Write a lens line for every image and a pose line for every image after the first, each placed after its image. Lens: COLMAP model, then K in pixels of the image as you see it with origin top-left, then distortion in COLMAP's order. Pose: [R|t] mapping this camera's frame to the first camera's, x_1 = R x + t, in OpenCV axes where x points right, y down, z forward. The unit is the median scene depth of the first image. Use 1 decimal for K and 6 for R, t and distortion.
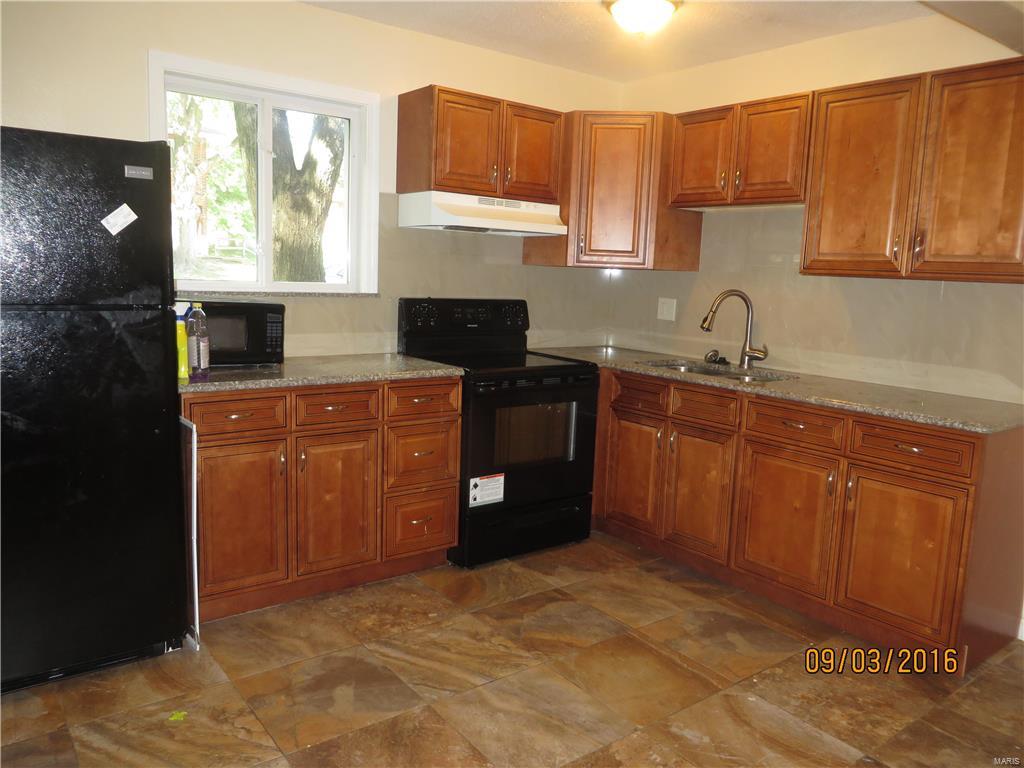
lens RADIAL K [[766.3, 0, 513.5], [0, 766.3, 384.0], [0, 0, 1]] dist [-0.009449, -0.007696]
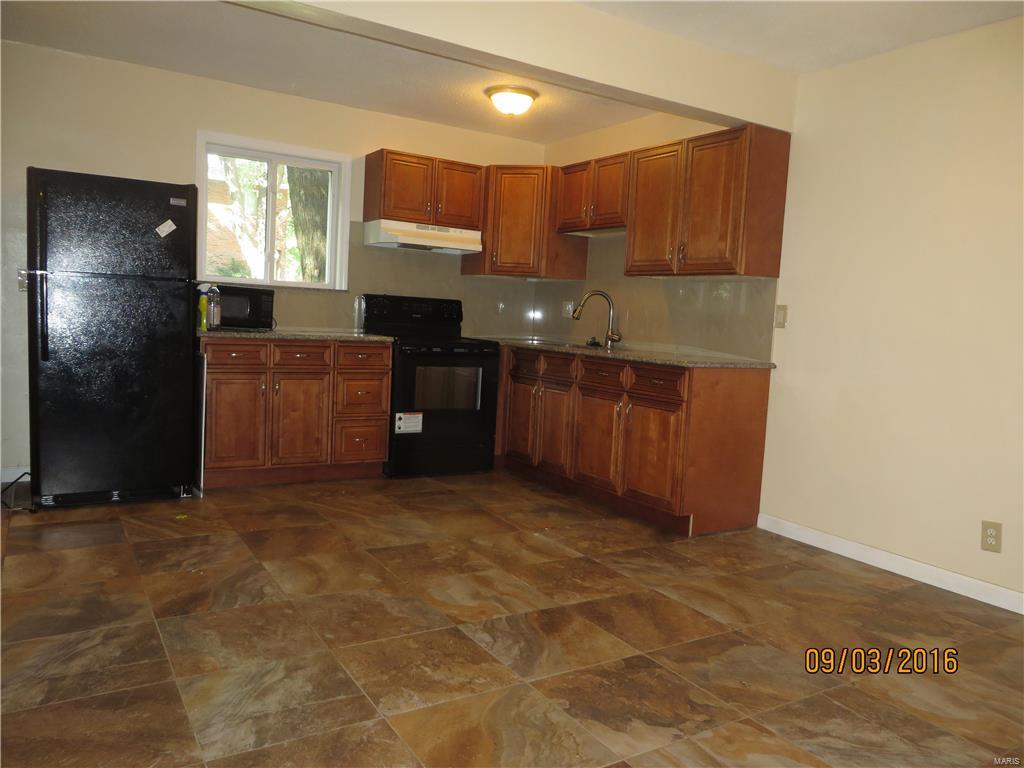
lens RADIAL K [[766.3, 0, 510.3], [0, 766.3, 381.8], [0, 0, 1]] dist [-0.009449, -0.007696]
pose [[0.994869, 0.023071, -0.098505, 0.322876], [-0.029357, 0.997591, -0.062851, 0.159870], [0.096818, 0.065420, 0.993150, -0.459014]]
